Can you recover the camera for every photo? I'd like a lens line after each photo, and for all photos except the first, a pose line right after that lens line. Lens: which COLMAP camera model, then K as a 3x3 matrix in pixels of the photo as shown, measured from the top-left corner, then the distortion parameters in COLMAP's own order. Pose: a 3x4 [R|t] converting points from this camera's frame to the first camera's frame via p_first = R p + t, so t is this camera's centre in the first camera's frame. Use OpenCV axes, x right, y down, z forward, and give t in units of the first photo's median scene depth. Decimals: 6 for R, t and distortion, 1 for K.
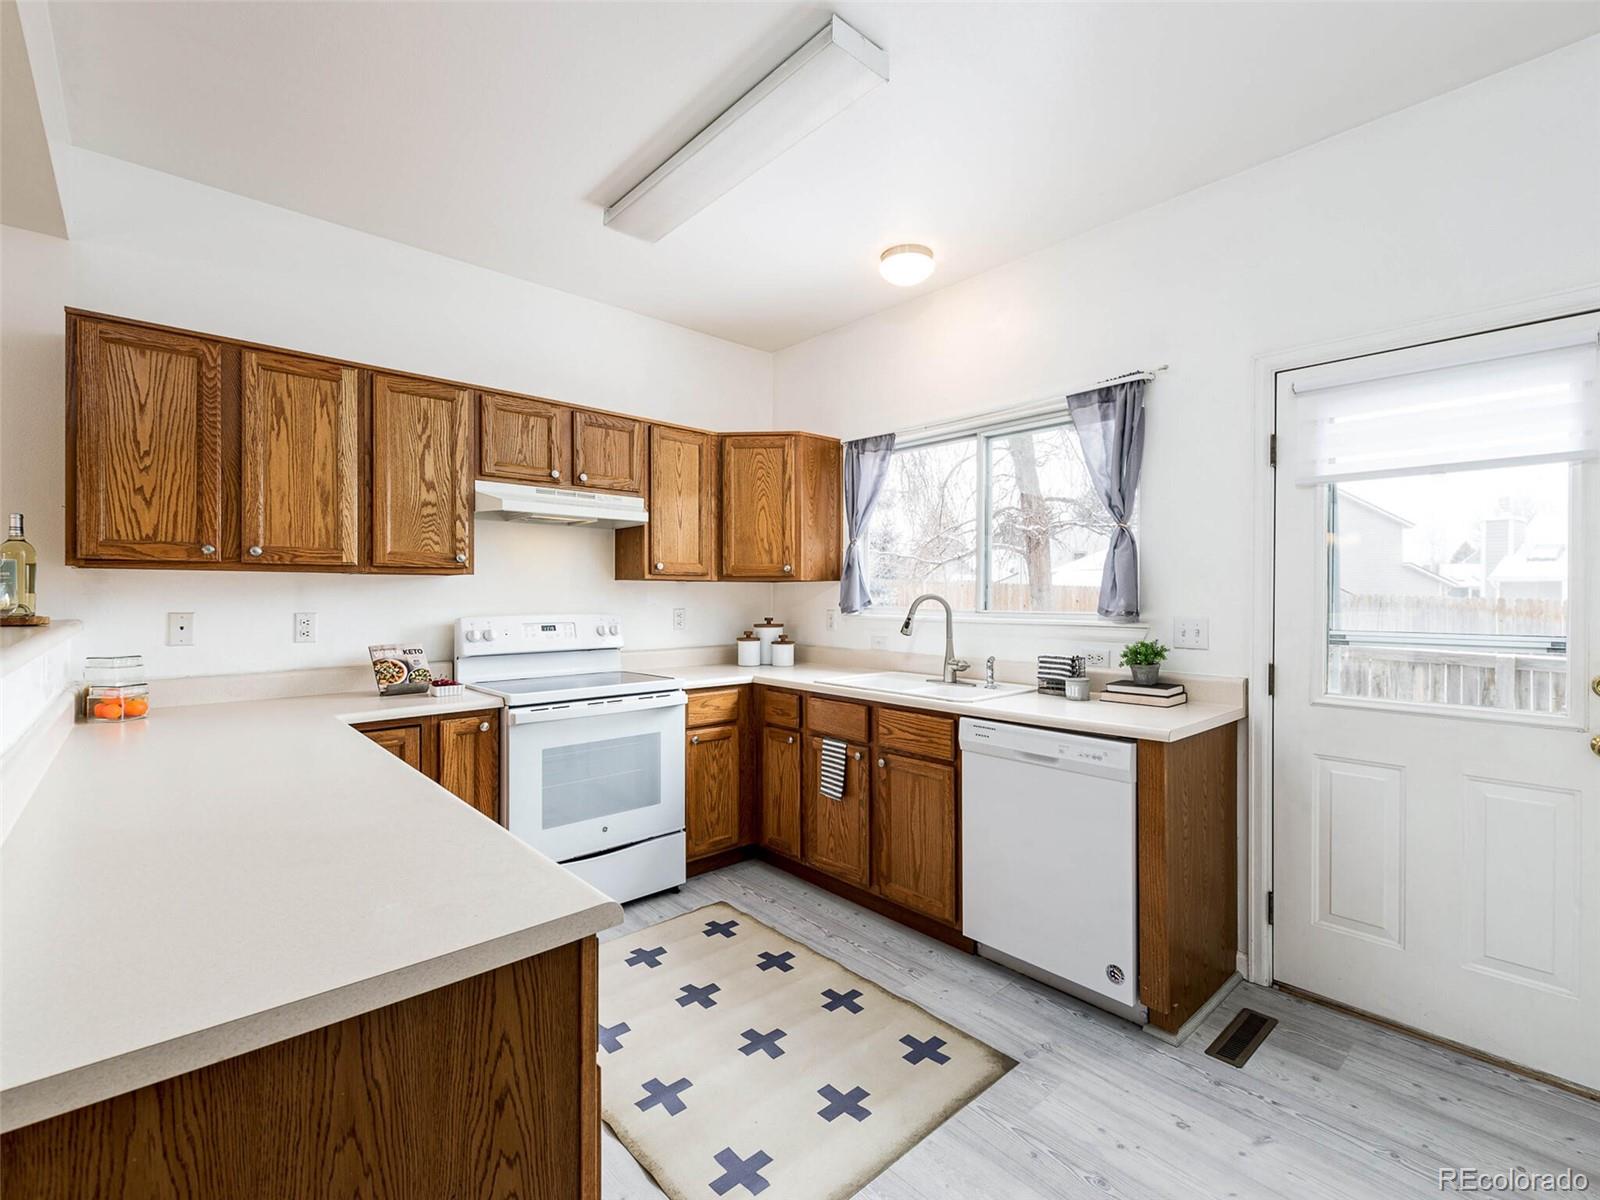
lens RADIAL K [[715.5, 0, 804.8], [0, 715.5, 600.7], [0, 0, 1]] dist [0.011054, -0.000665]
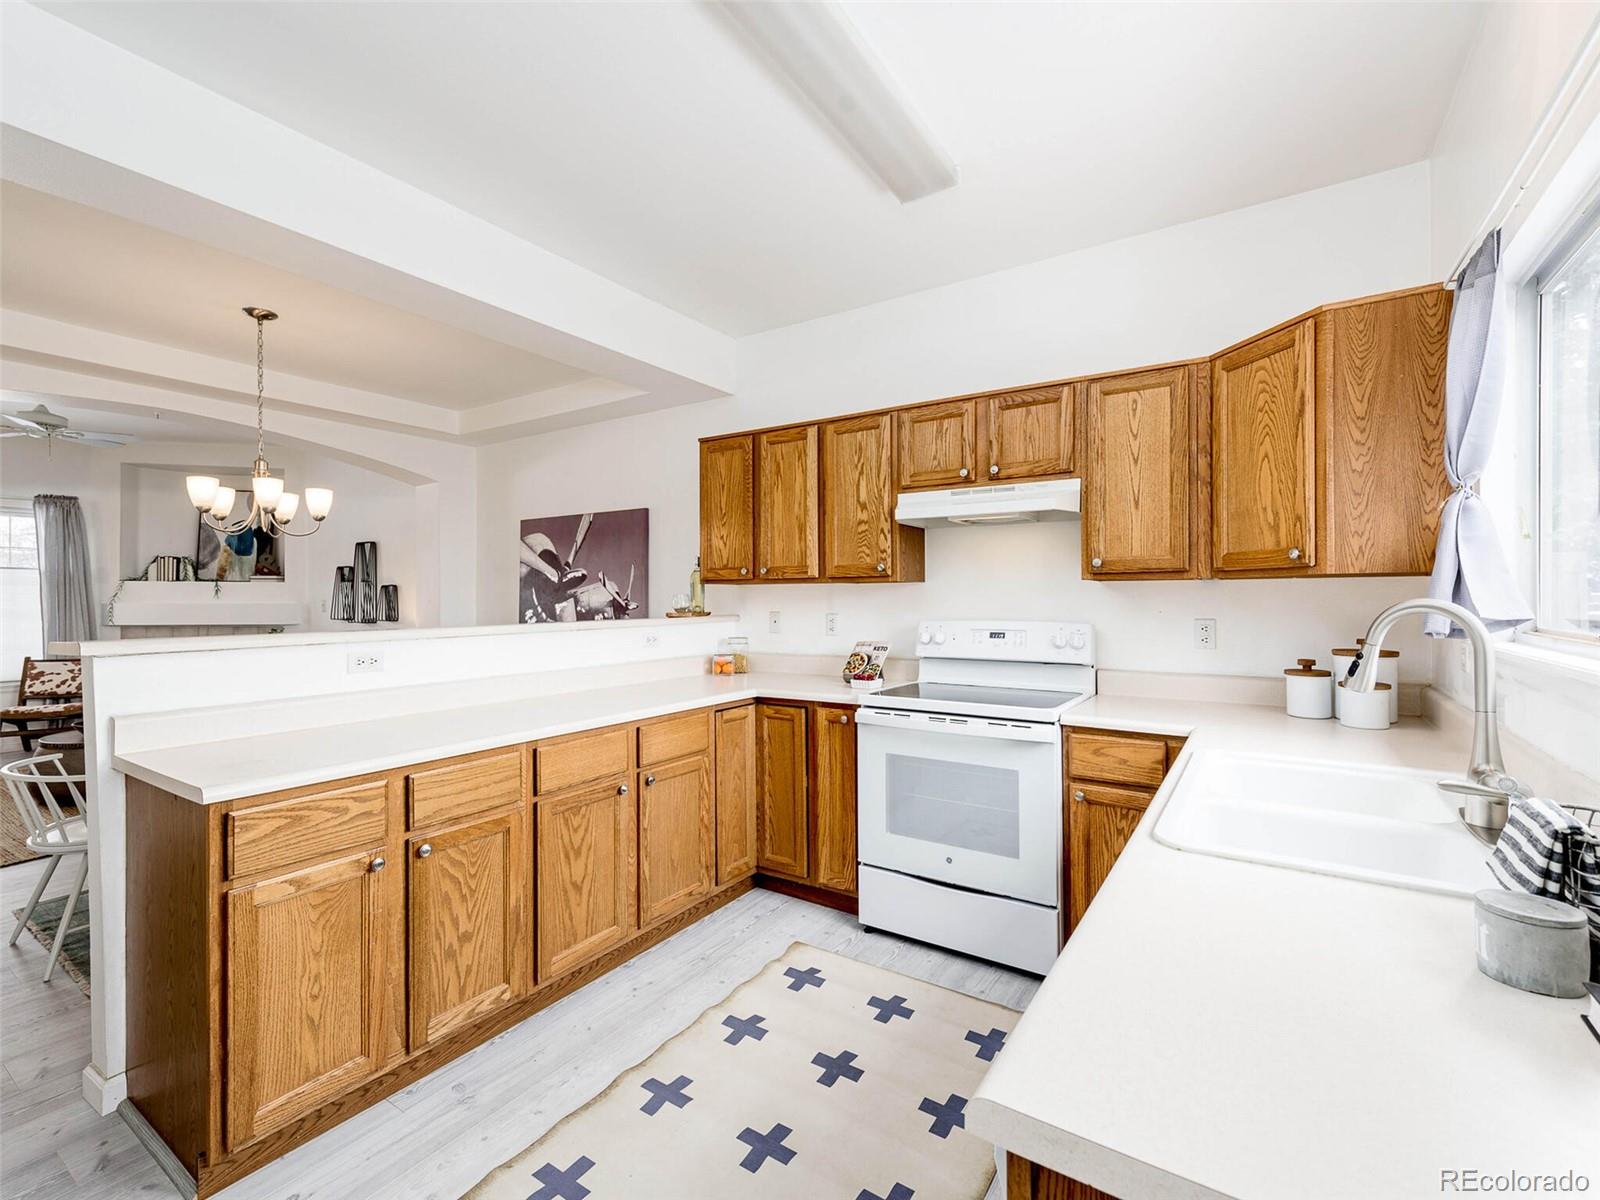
lens RADIAL K [[698.8, 0, 812.0], [0, 698.8, 600.9], [0, 0, 1]] dist [0.017303, -0.008588]
pose [[0.262559, 0.003593, -0.964909, 0.516981], [-0.003299, 0.999991, 0.002826, -0.009714], [0.964910, 0.002441, 0.262568, 0.590346]]
